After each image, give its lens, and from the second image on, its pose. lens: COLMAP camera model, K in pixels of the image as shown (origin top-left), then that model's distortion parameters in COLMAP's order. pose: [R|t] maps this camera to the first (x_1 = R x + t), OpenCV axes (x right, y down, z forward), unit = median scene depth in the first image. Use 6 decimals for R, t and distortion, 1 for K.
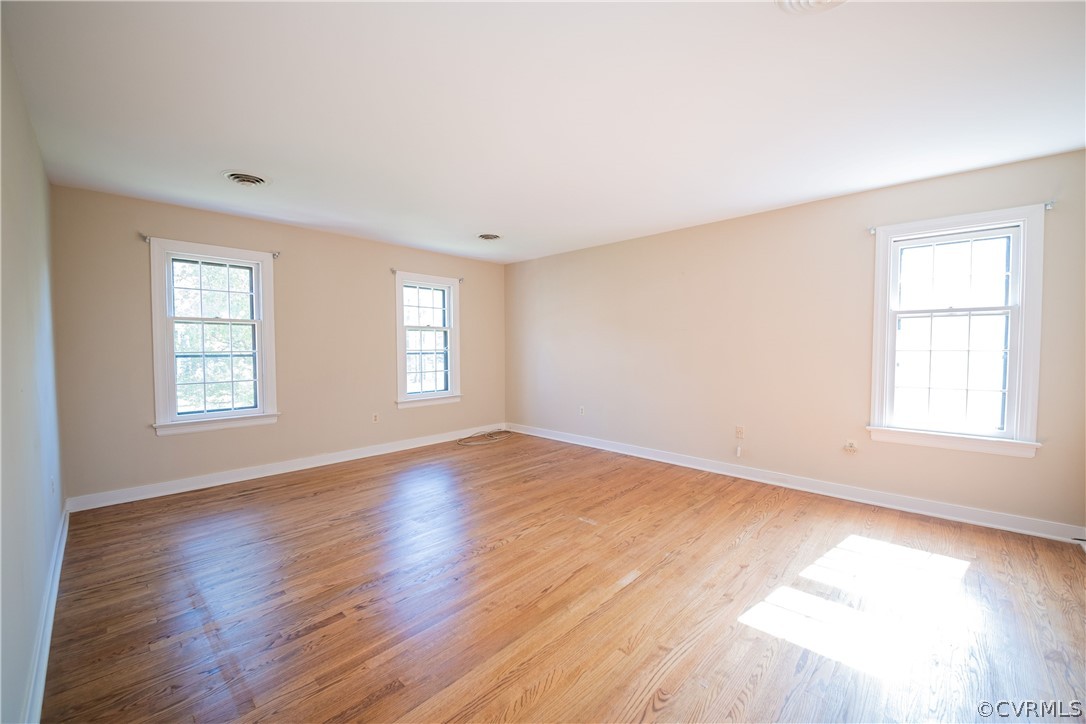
lens RADIAL K [[436.8, 0, 541.3], [0, 436.8, 372.9], [0, 0, 1]] dist [0.033440, -0.023377]
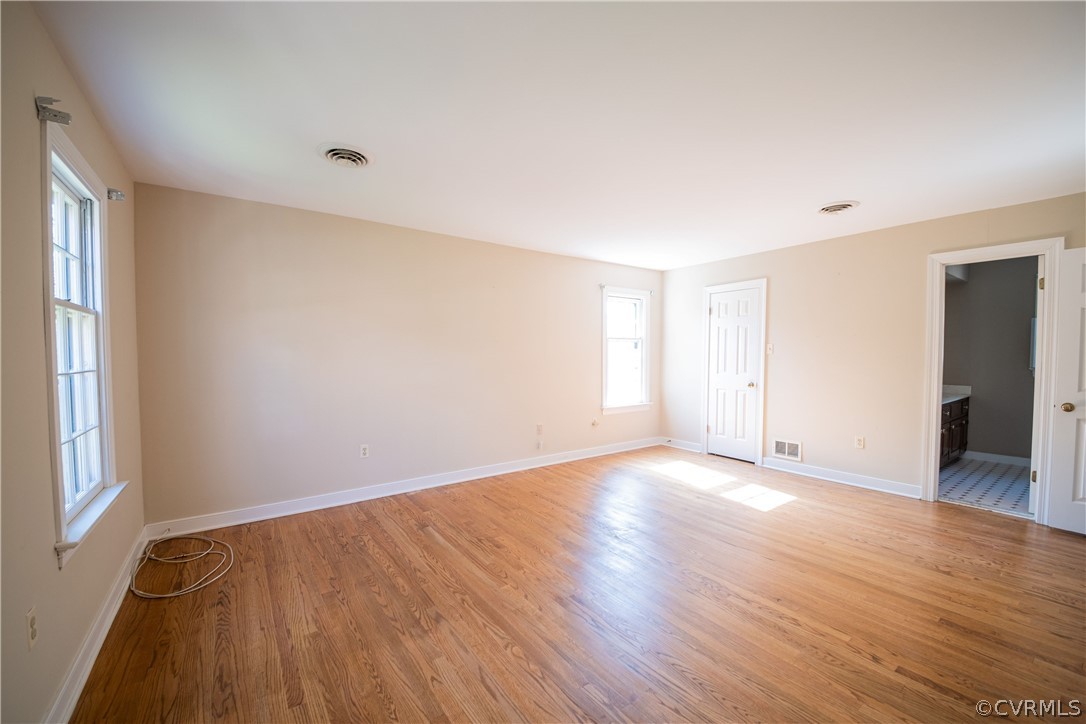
lens RADIAL K [[436.8, 0, 541.3], [0, 436.8, 372.9], [0, 0, 1]] dist [0.033440, -0.023377]
pose [[0.158353, -0.041852, 0.986495, -0.702225], [0.059607, 0.997684, 0.032759, -0.056336], [-0.985582, 0.053614, 0.160481, 0.765473]]
